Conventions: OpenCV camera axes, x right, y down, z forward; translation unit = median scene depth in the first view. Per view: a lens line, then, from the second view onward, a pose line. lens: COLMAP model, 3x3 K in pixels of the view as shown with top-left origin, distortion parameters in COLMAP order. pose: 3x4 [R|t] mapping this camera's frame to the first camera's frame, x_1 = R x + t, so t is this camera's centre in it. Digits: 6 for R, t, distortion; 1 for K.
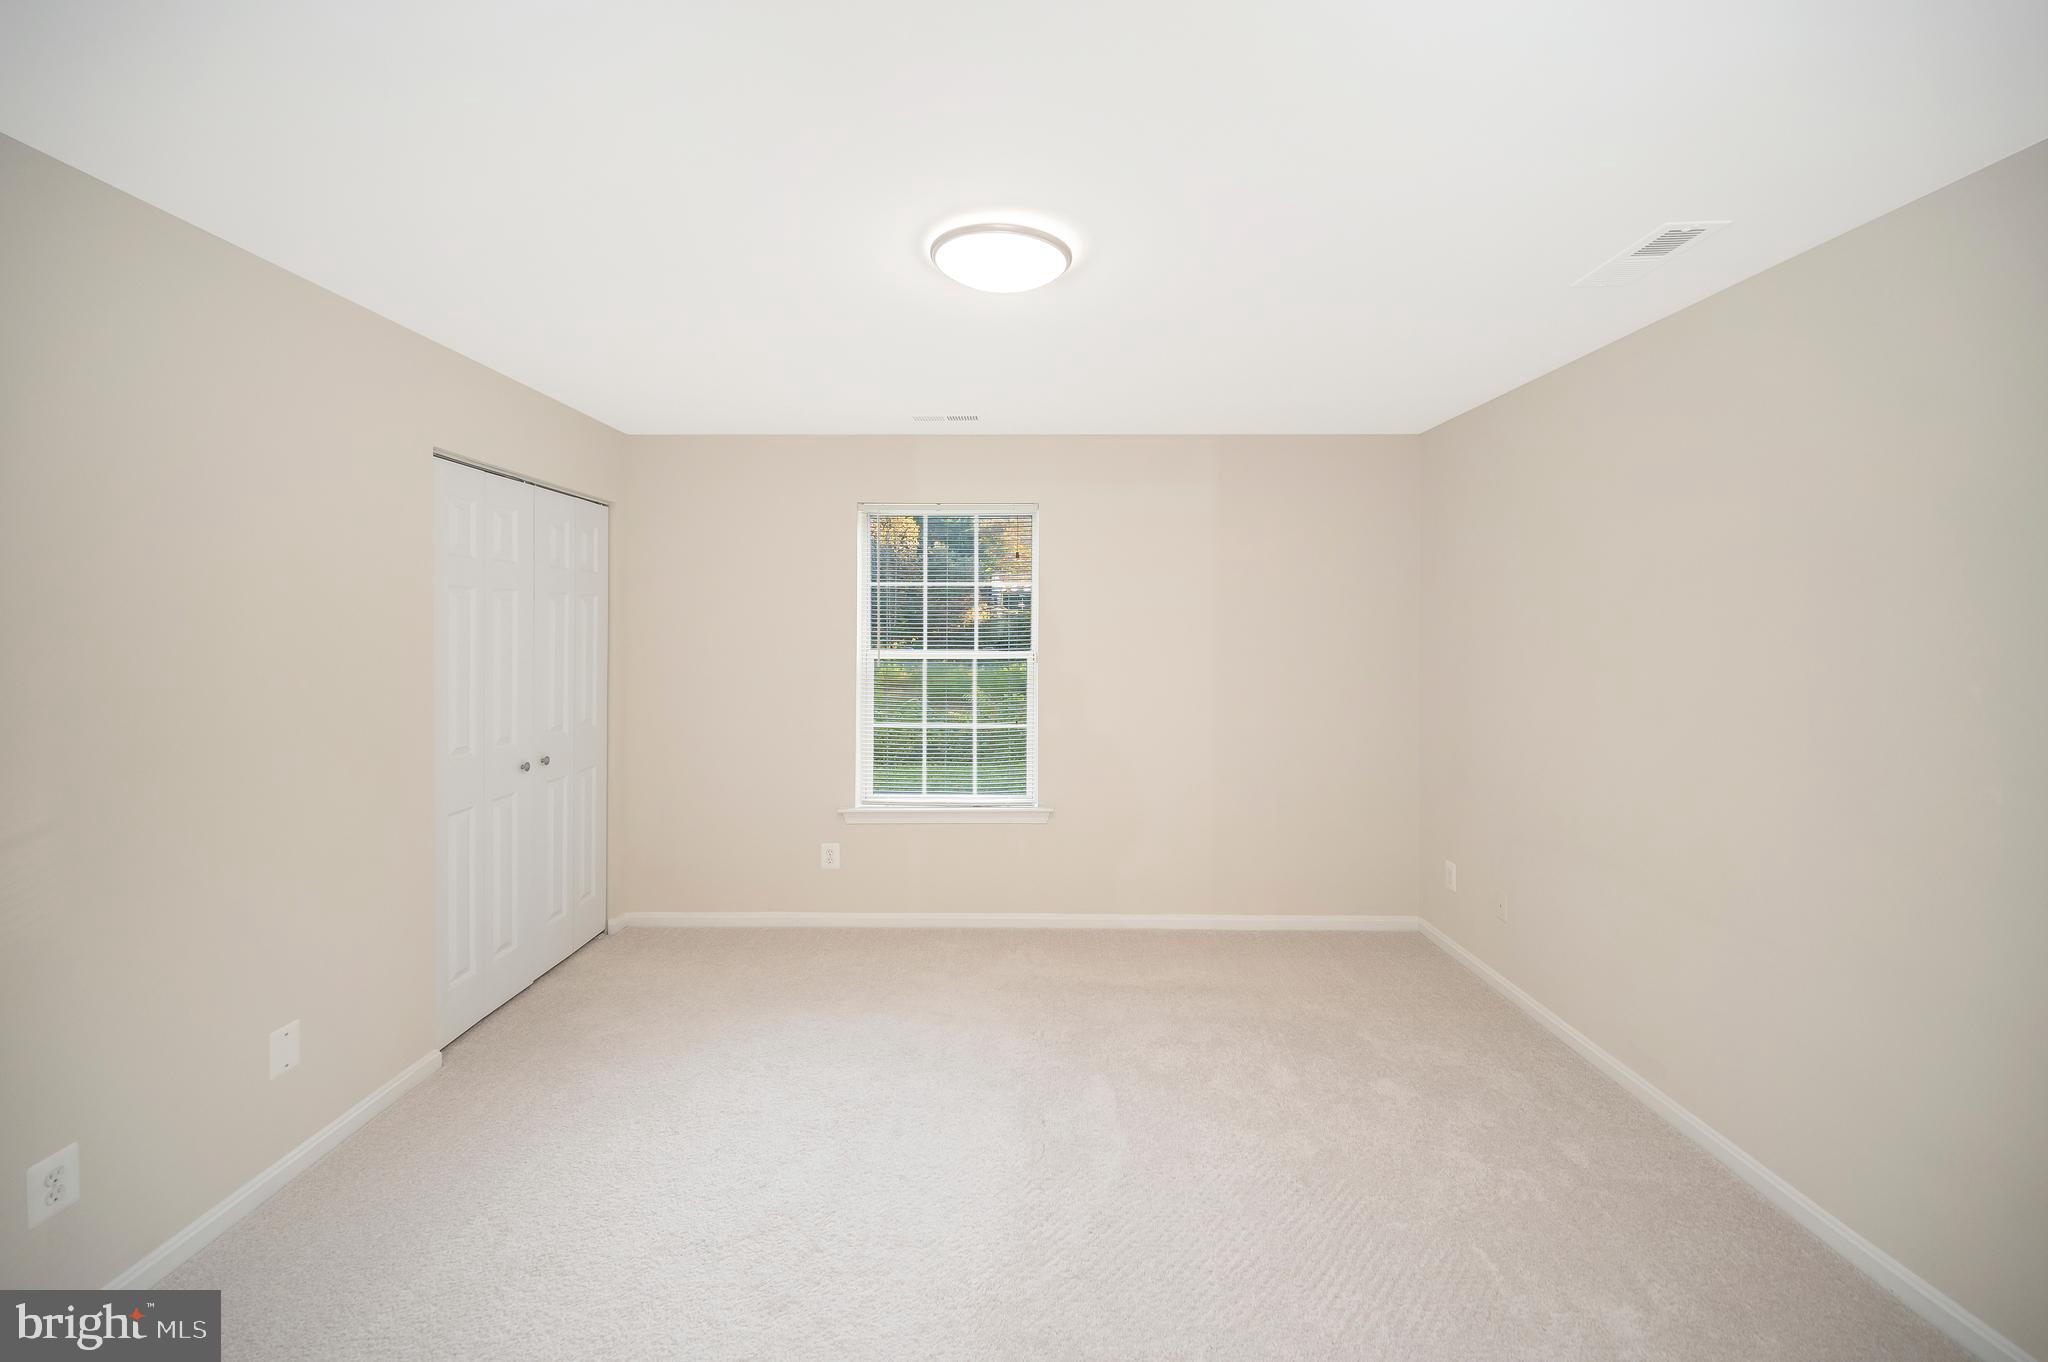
lens RADIAL K [[836.7, 0, 1023.5], [0, 836.7, 632.5], [0, 0, 1]] dist [-0.000713, -0.000209]
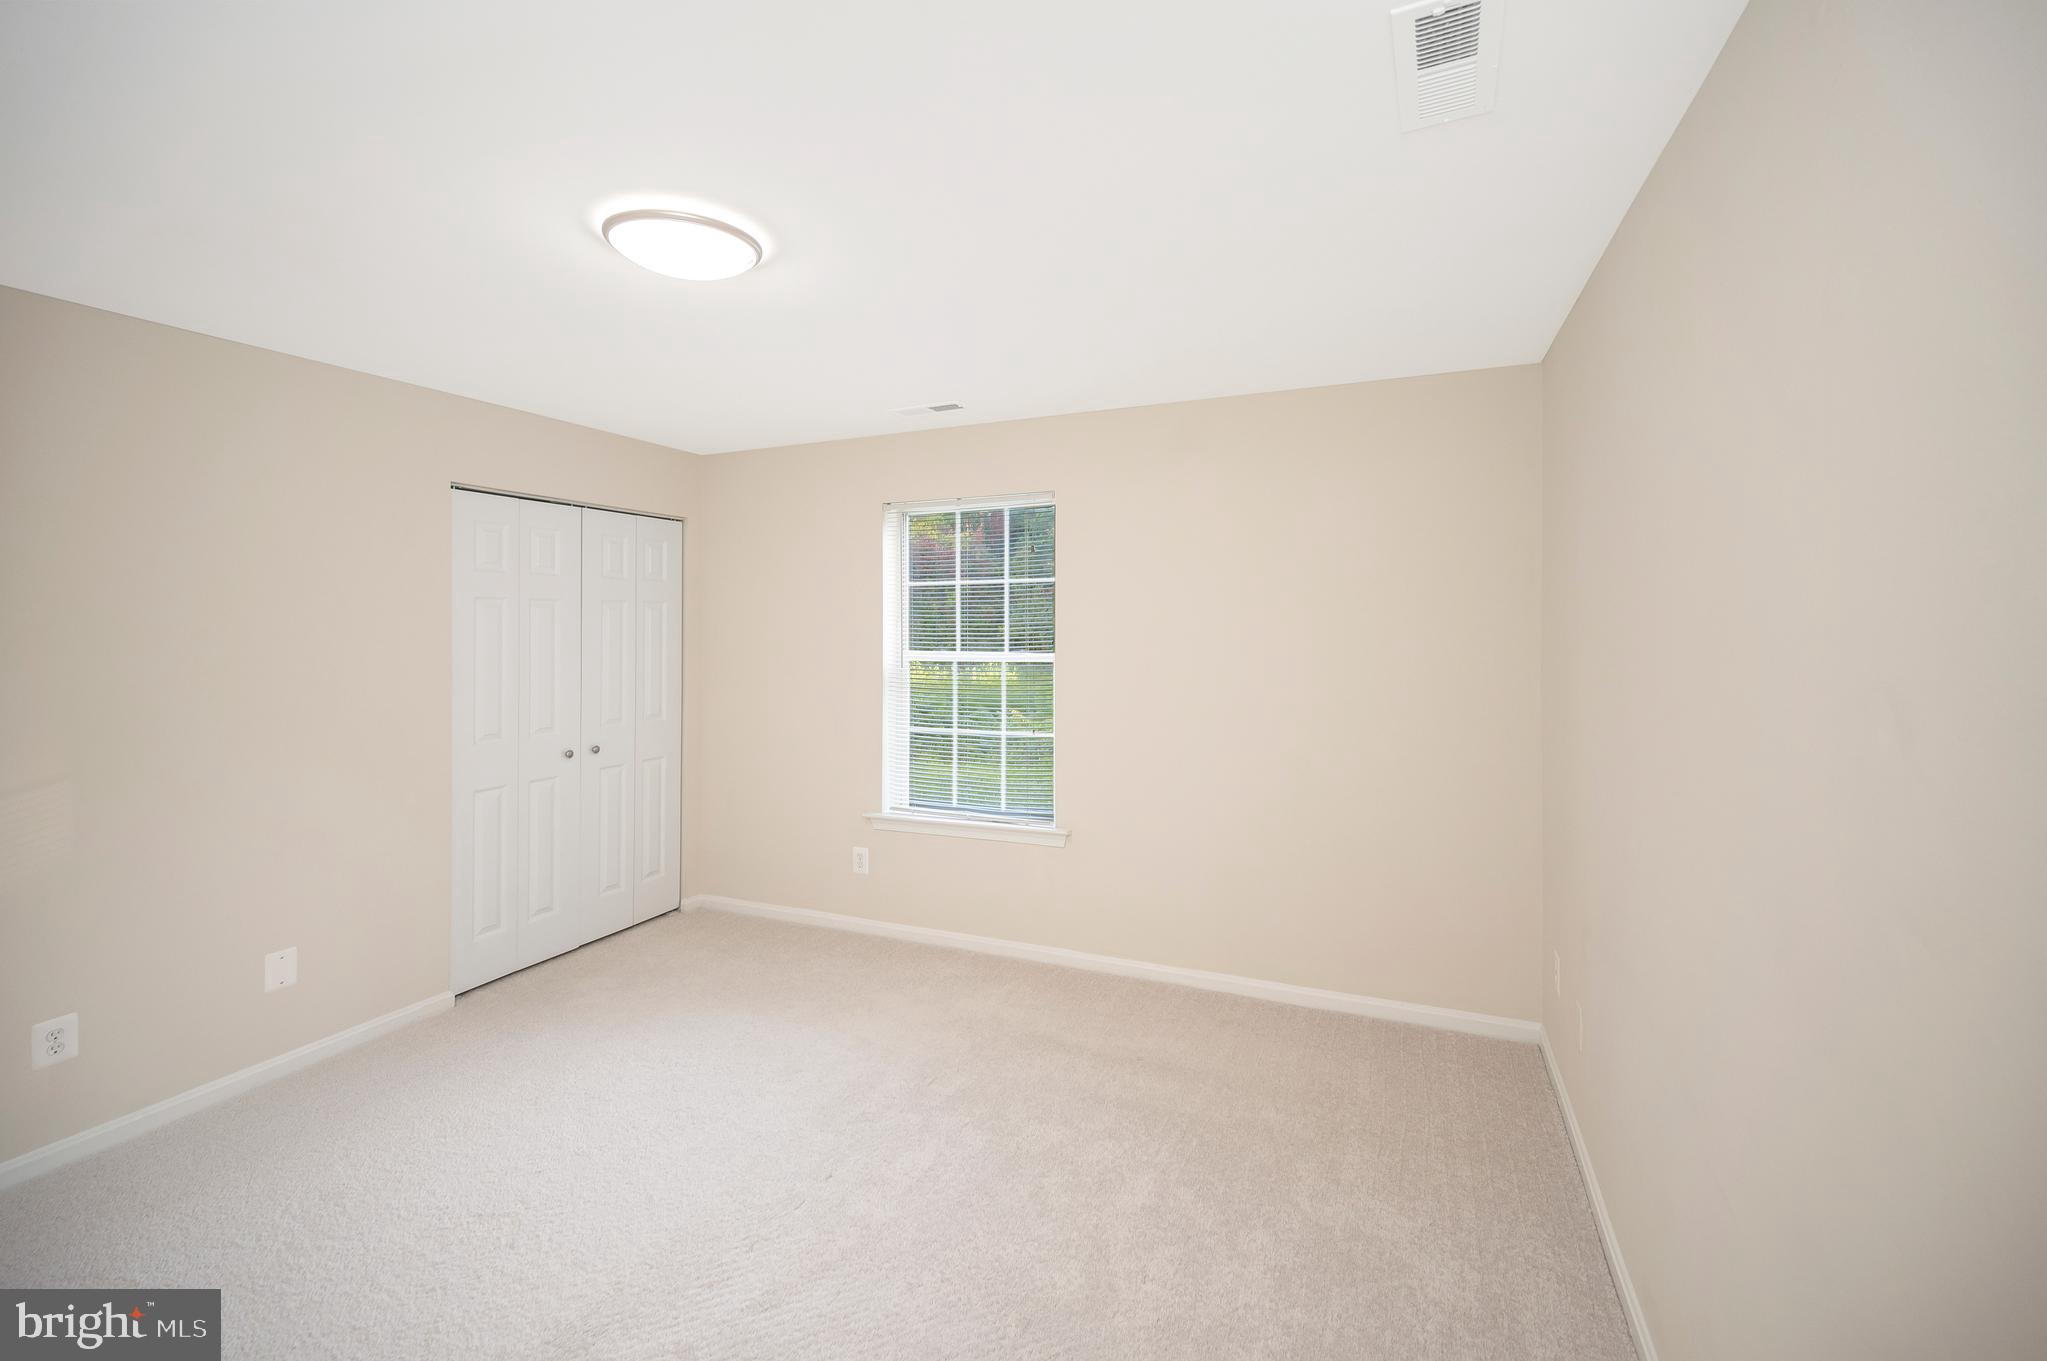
lens RADIAL K [[864.8, 0, 1025.3], [0, 864.8, 615.3], [0, 0, 1]] dist [0.001825, -0.002445]
pose [[0.918155, -0.015461, -0.395919, 0.363577], [0.006087, 0.999671, -0.024920, 0.004222], [0.396174, 0.020471, 0.917947, 0.134079]]
